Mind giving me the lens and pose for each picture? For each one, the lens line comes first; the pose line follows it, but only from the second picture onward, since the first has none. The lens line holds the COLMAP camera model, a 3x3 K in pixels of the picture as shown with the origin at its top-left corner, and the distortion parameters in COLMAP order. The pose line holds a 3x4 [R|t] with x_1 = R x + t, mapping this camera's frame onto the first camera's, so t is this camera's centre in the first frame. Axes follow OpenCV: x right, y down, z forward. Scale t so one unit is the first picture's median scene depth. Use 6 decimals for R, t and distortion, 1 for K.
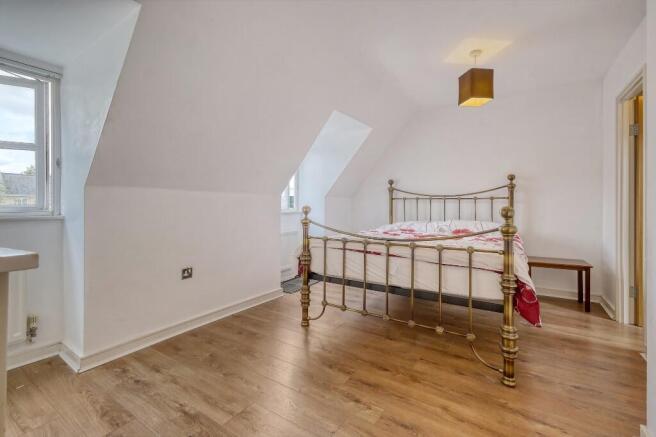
lens RADIAL K [[283.8, 0, 329.5], [0, 283.8, 208.0], [0, 0, 1]] dist [0.000433, 0.000052]
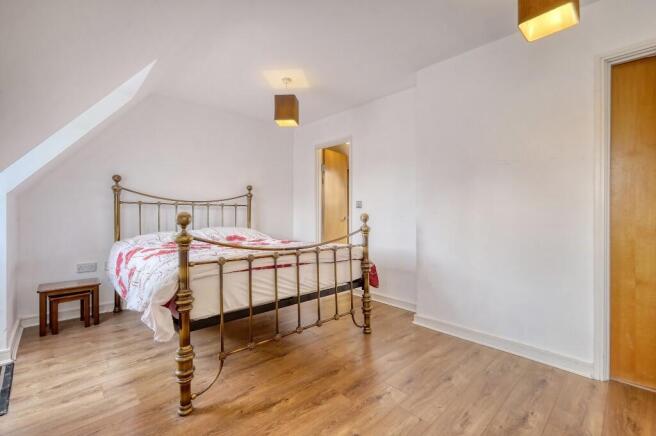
lens RADIAL K [[290.3, 0, 327.1], [0, 290.3, 214.5], [0, 0, 1]] dist [0.000884, 0.000106]
pose [[0.232860, -0.005332, 0.972496, -0.664128], [0.003403, 0.999983, 0.004668, -0.006339], [-0.972504, 0.002222, 0.232874, 0.620051]]
